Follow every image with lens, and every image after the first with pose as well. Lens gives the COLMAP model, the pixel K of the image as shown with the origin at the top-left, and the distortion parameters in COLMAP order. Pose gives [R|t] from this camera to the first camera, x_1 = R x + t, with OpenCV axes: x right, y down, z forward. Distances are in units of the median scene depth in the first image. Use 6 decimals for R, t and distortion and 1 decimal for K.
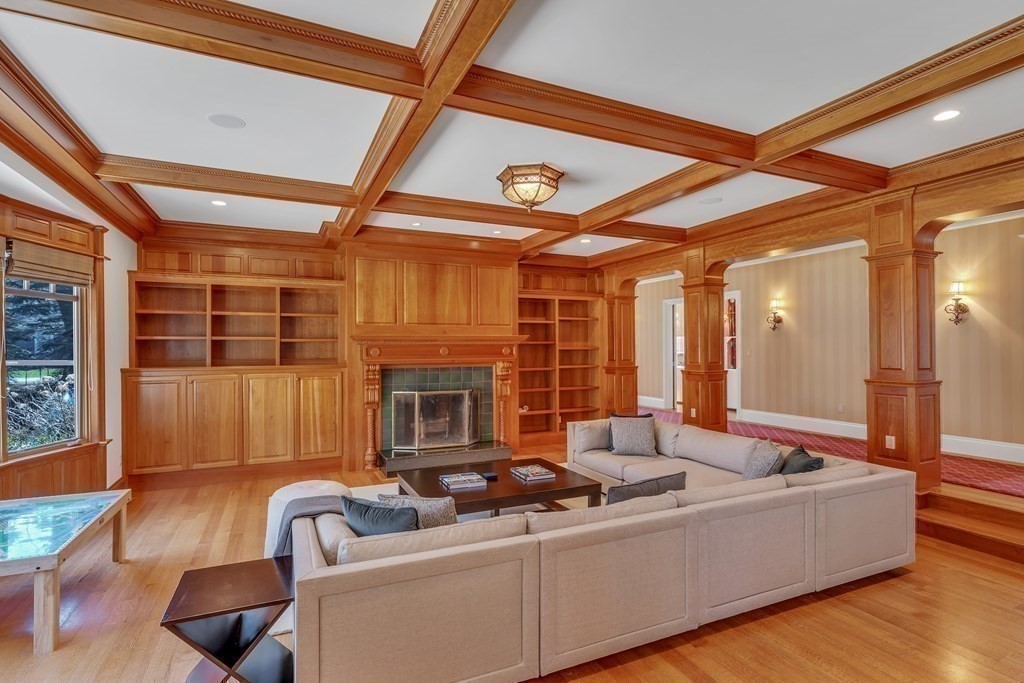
lens RADIAL K [[482.1, 0, 533.0], [0, 482.1, 346.3], [0, 0, 1]] dist [-0.001186, 0.000365]
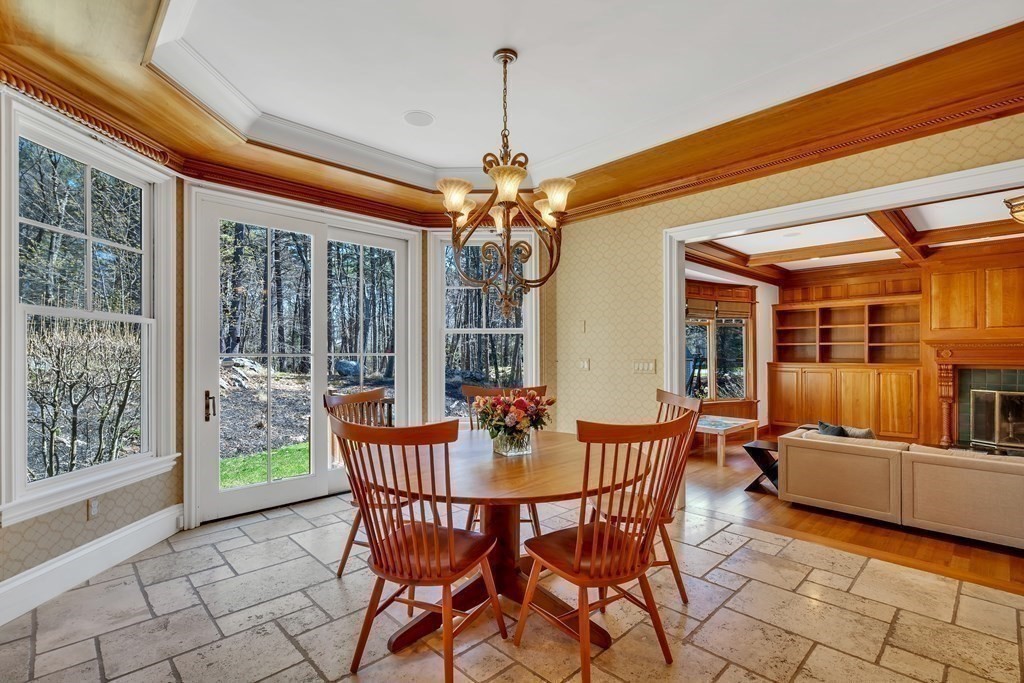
lens RADIAL K [[482.1, 0, 509.2], [0, 482.1, 348.6], [0, 0, 1]] dist [-0.001186, 0.000365]
pose [[0.290538, -0.006176, -0.956844, 0.452797], [0.005567, 0.999973, -0.004764, -0.000730], [0.956847, -0.003943, 0.290564, -0.335169]]
